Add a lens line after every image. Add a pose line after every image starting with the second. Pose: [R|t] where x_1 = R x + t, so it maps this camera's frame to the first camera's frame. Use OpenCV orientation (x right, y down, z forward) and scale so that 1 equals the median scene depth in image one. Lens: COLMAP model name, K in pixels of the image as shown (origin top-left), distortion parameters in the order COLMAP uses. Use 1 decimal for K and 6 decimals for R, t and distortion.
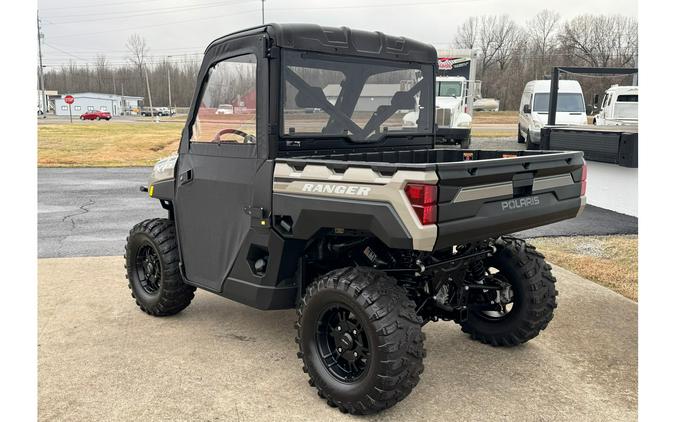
lens RADIAL K [[581.8, 0, 349.1], [0, 581.8, 209.8], [0, 0, 1]] dist [0.100384, -0.178855]
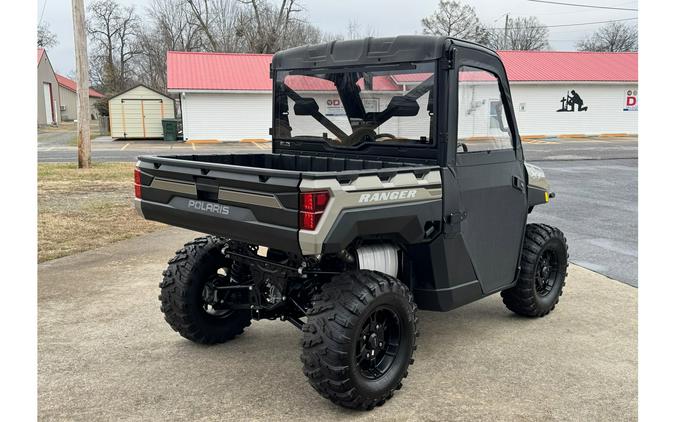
lens RADIAL K [[623.4, 0, 362.3], [0, 623.4, 220.2], [0, 0, 1]] dist [0.118154, -0.234543]
pose [[0.068798, 0.162436, -0.984318, 1.287103], [-0.162919, 0.975240, 0.149550, -0.182122], [0.984238, 0.150075, 0.093558, 1.060735]]
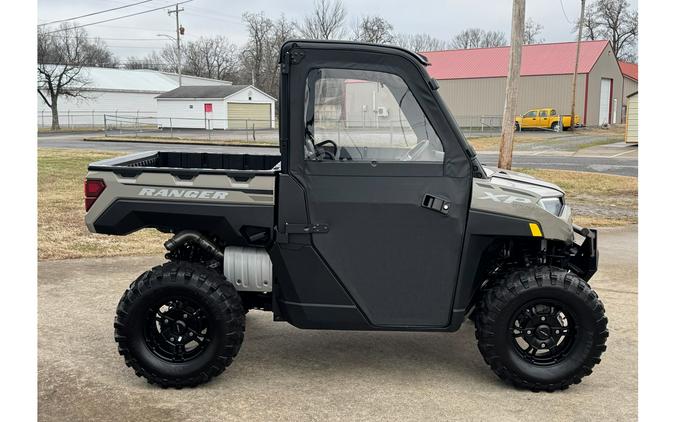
lens RADIAL K [[774.2, 0, 337.5], [0, 774.2, 211.0], [0, 0, 1]] dist [0.088976, -0.002187]
pose [[-0.706291, 0.082885, -0.703052, 1.066240], [-0.121196, 0.964303, 0.235440, -0.394265], [0.697470, 0.251496, -0.671033, 2.264495]]
